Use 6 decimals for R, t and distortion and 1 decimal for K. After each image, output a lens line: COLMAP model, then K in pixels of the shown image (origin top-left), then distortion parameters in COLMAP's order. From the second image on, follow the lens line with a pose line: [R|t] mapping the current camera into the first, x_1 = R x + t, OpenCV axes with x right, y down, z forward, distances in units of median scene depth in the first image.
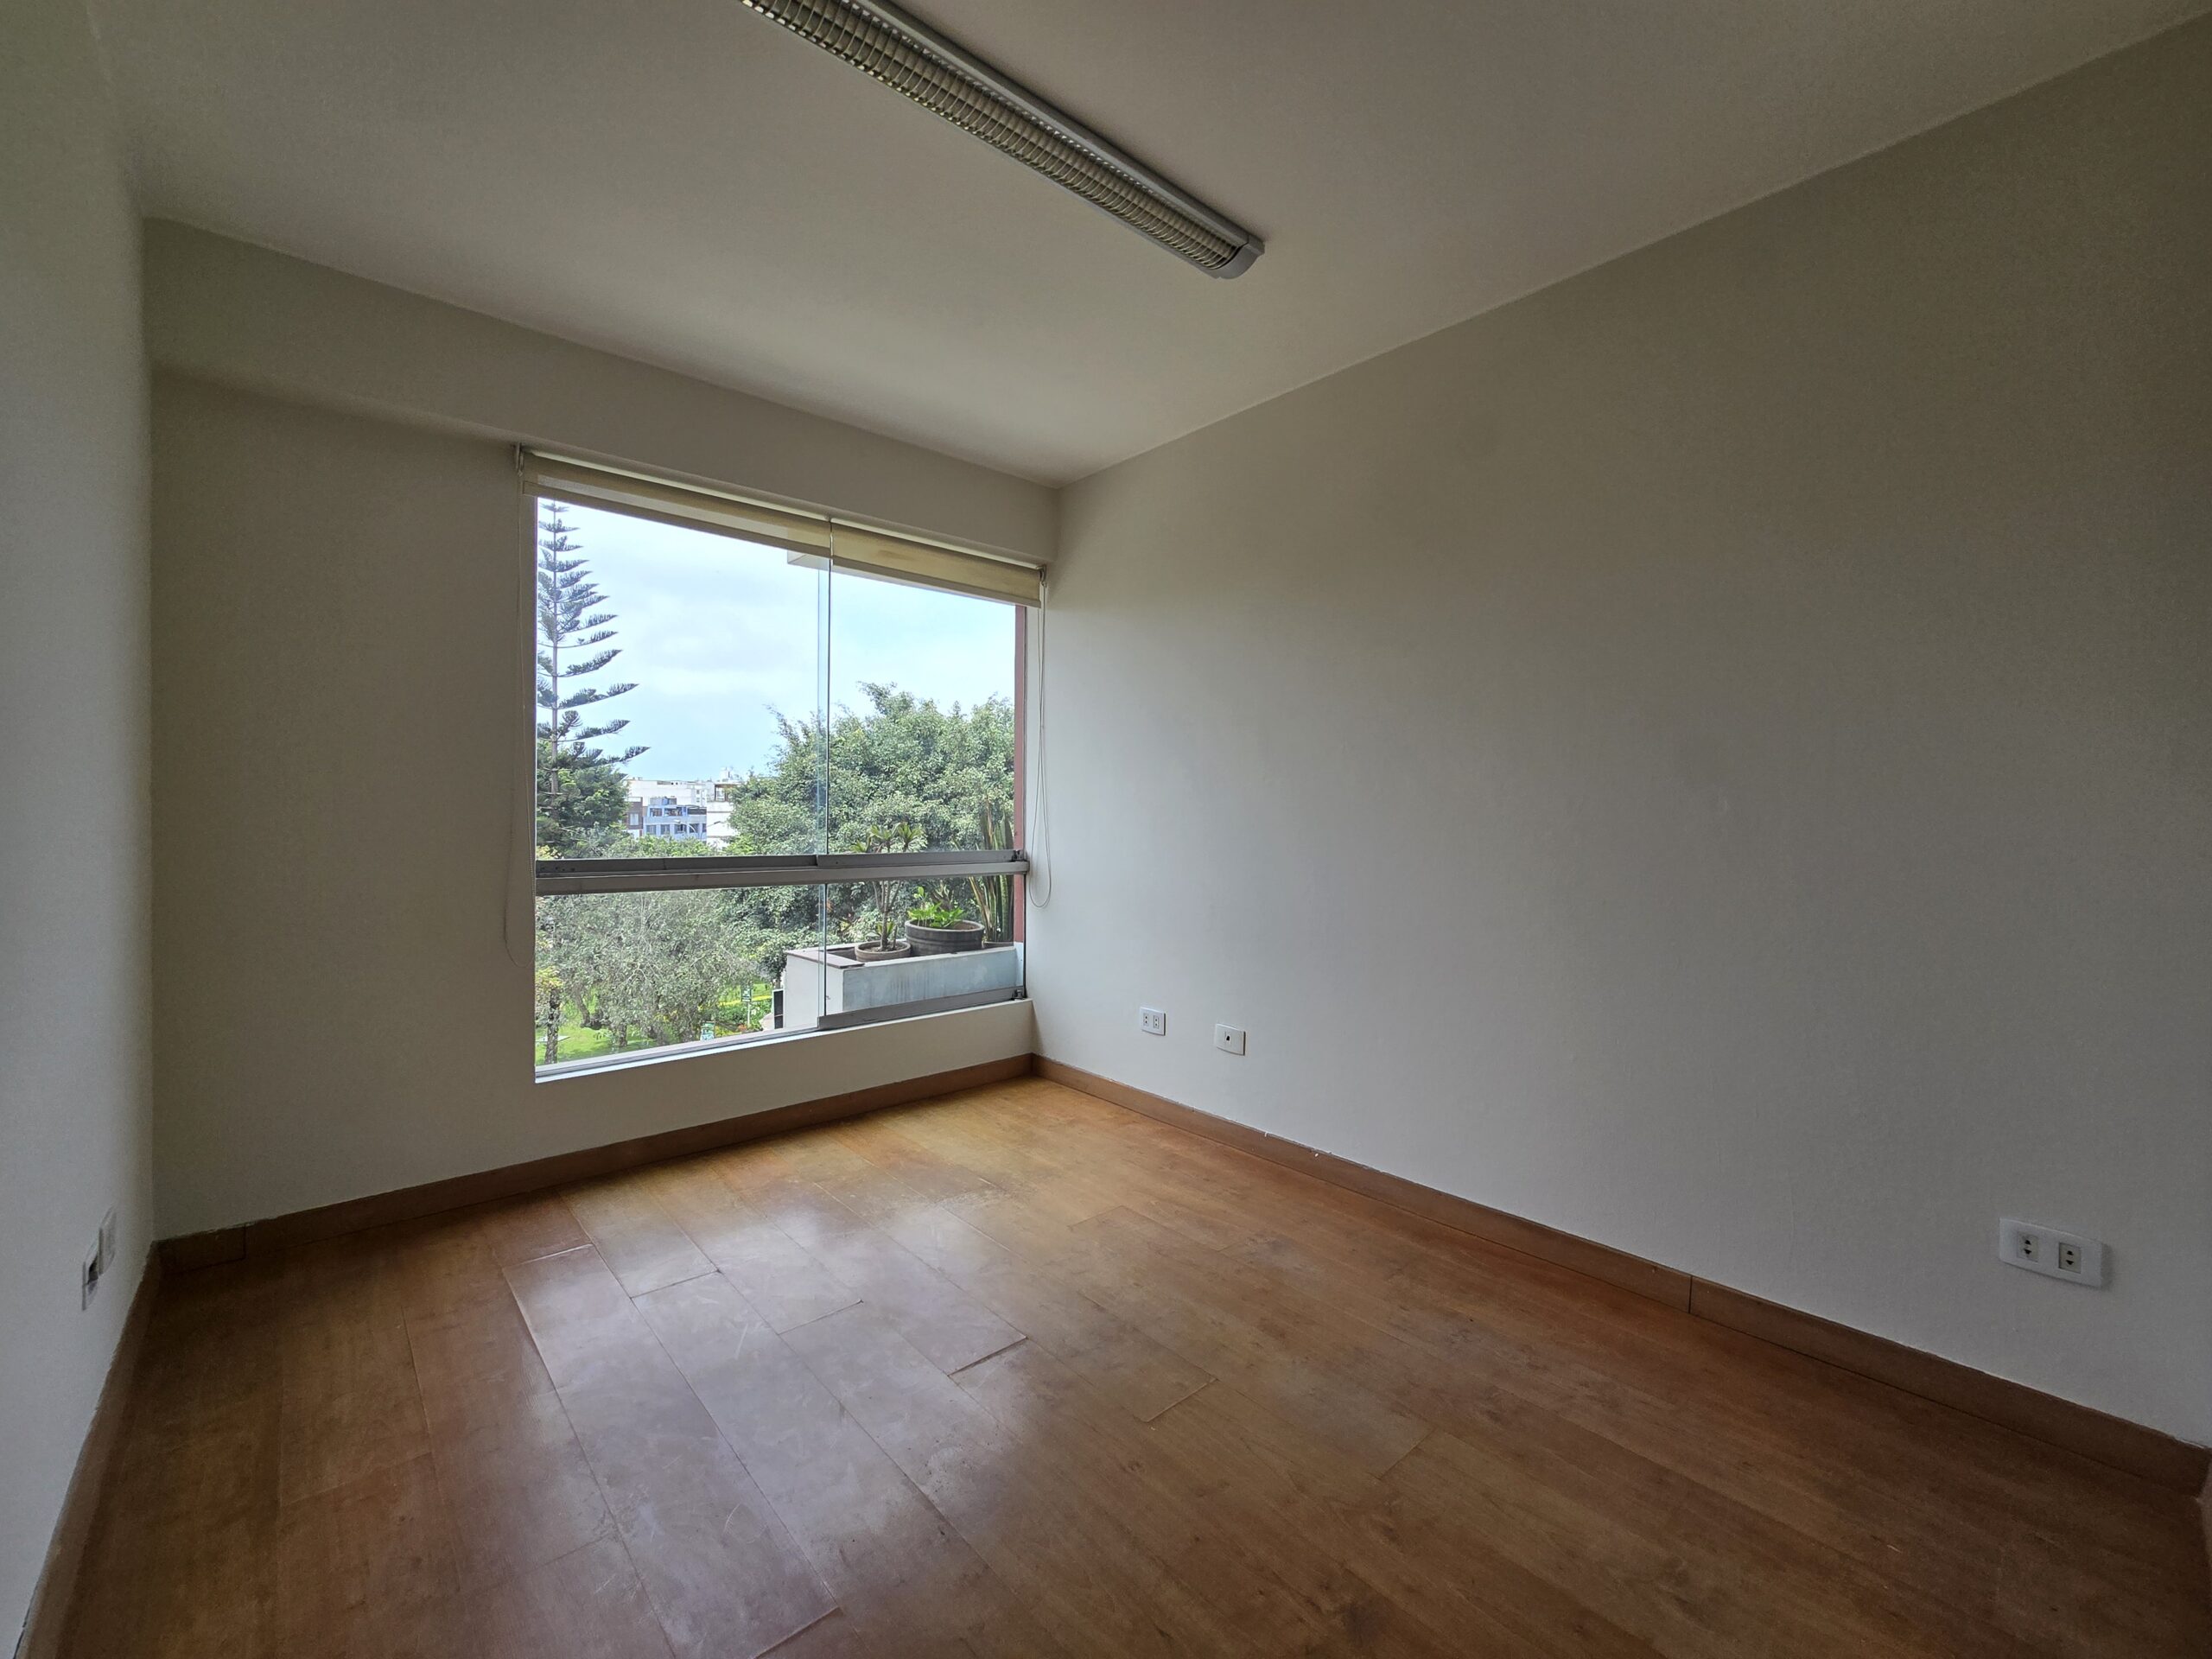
lens RADIAL K [[903.5, 0, 1105.5], [0, 903.5, 821.0], [0, 0, 1]] dist [0.000985, 0.000335]
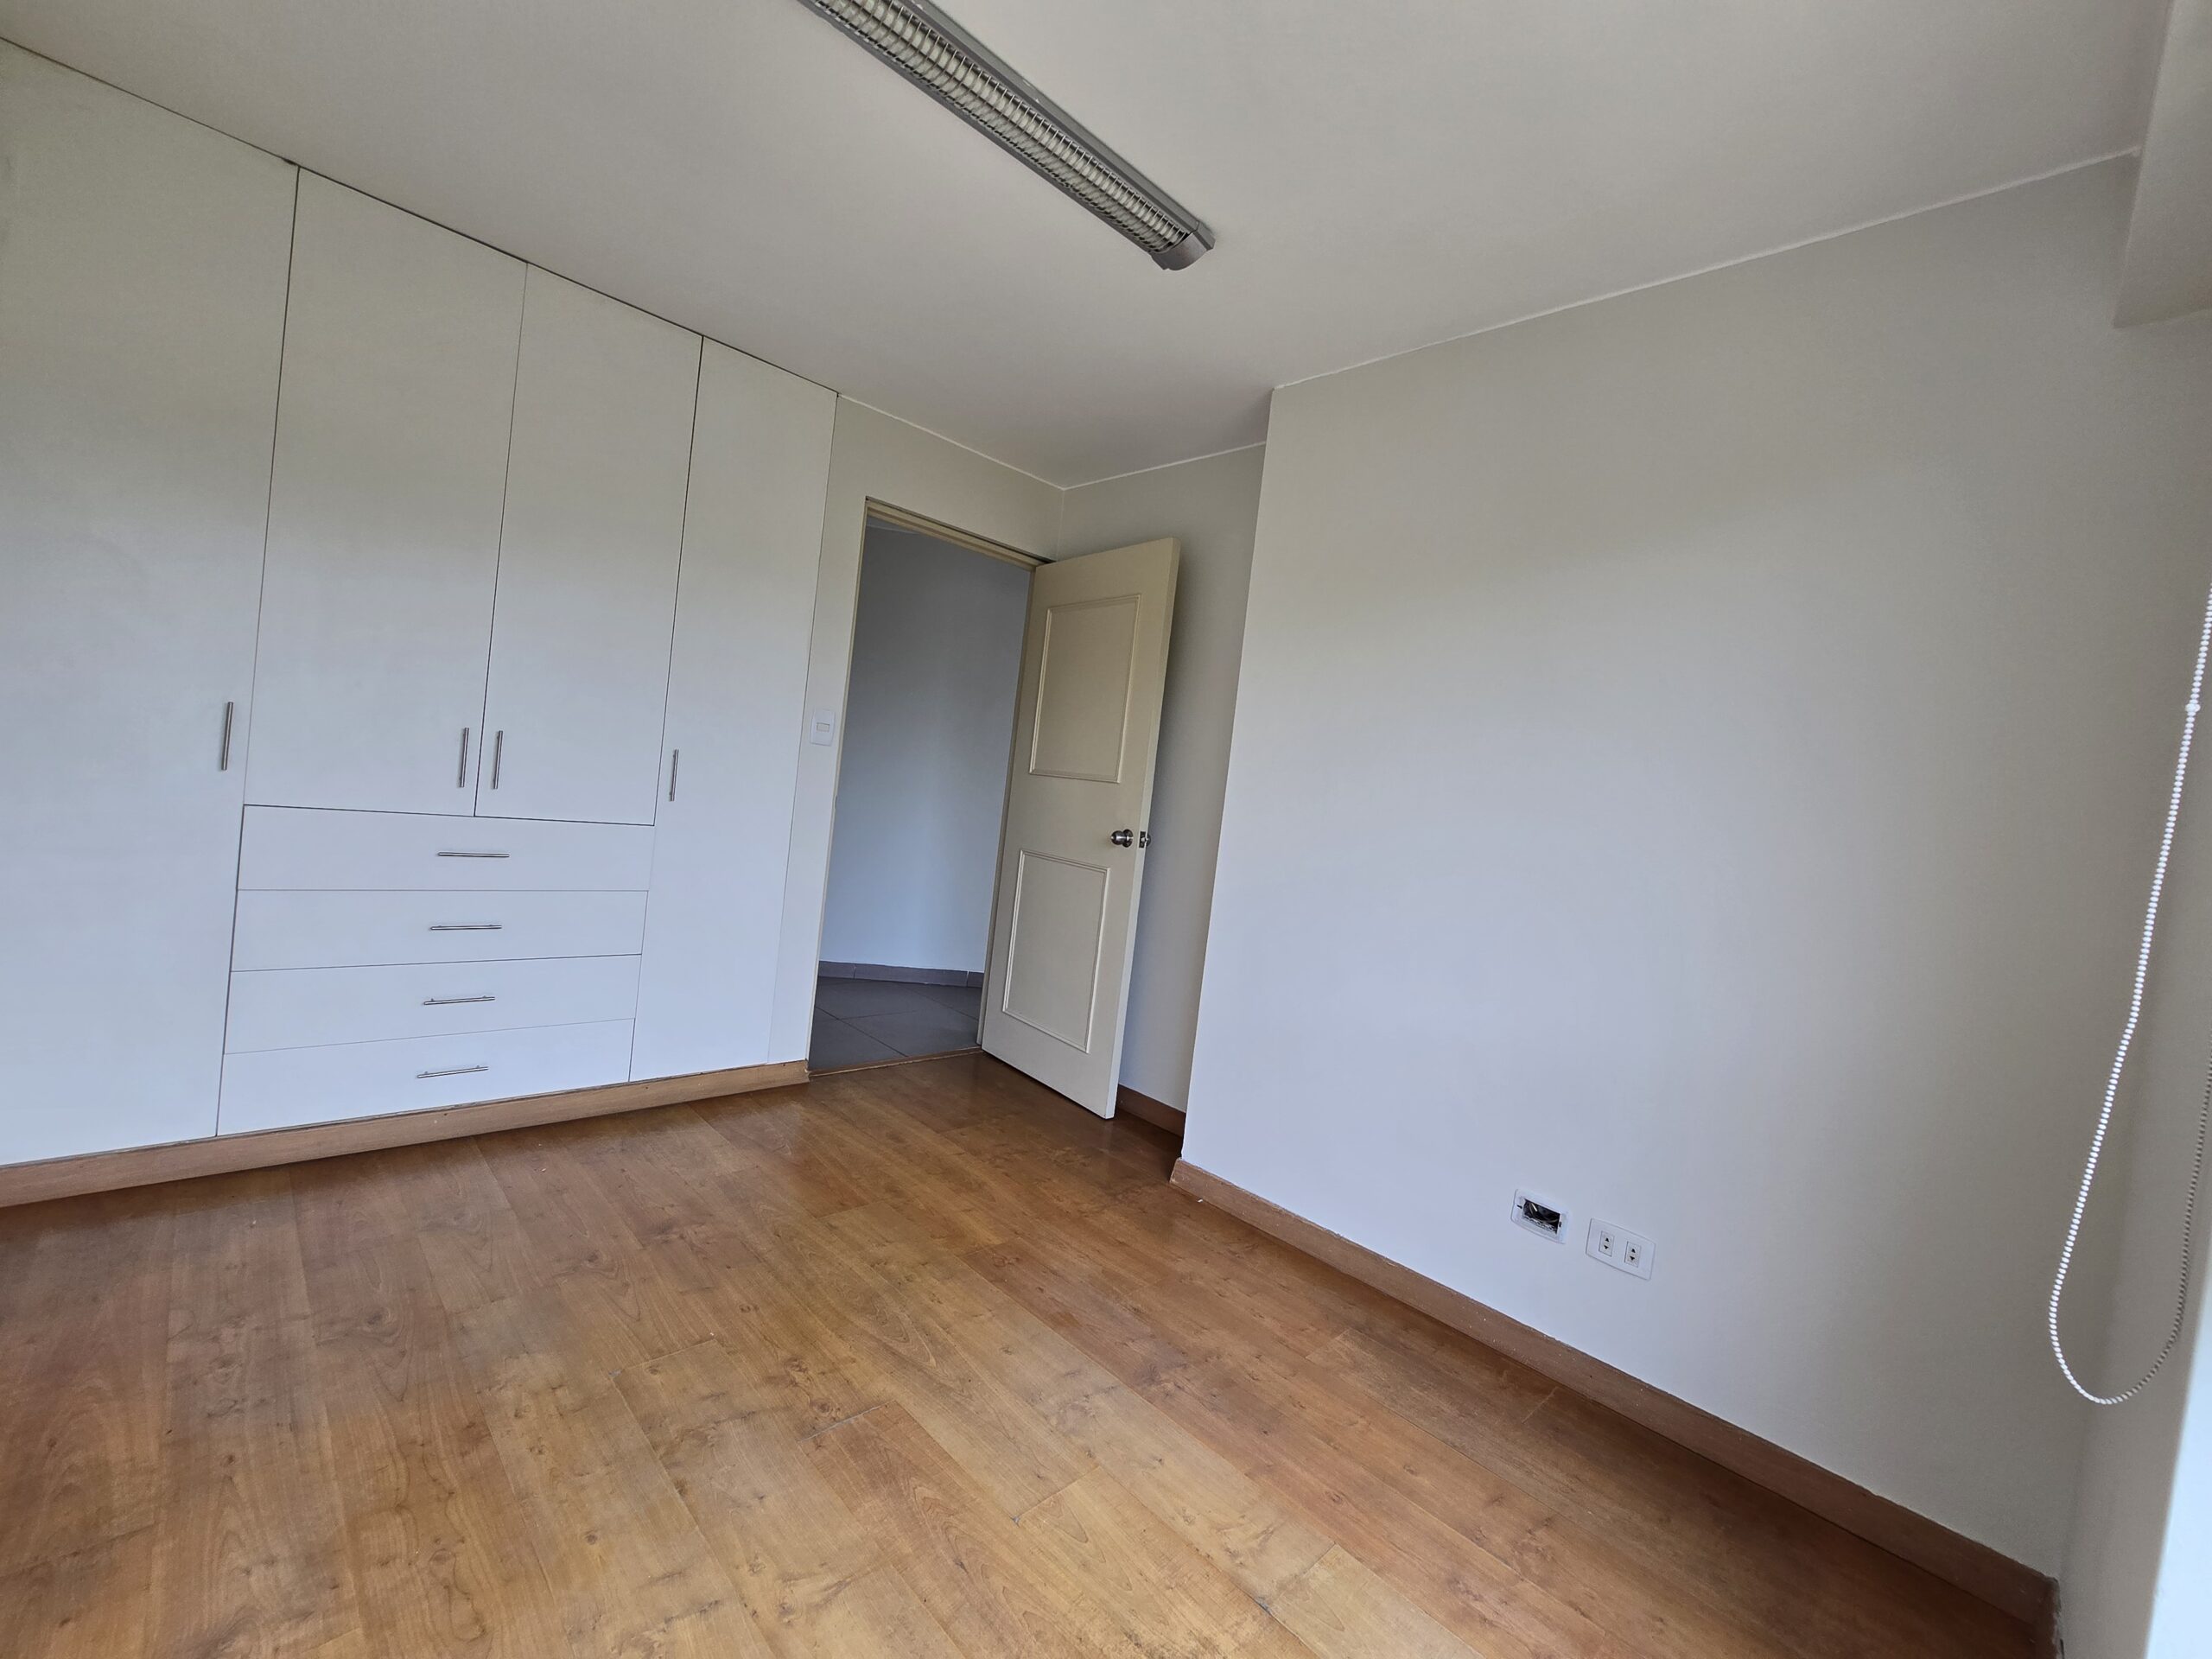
lens RADIAL K [[903.5, 0, 1106.3], [0, 903.5, 827.6], [0, 0, 1]] dist [0.000985, 0.000335]
pose [[-0.991584, -0.116182, -0.057122, -0.253860], [-0.118979, 0.991722, 0.048282, -0.056370], [0.051040, 0.054672, -0.997199, 1.811066]]
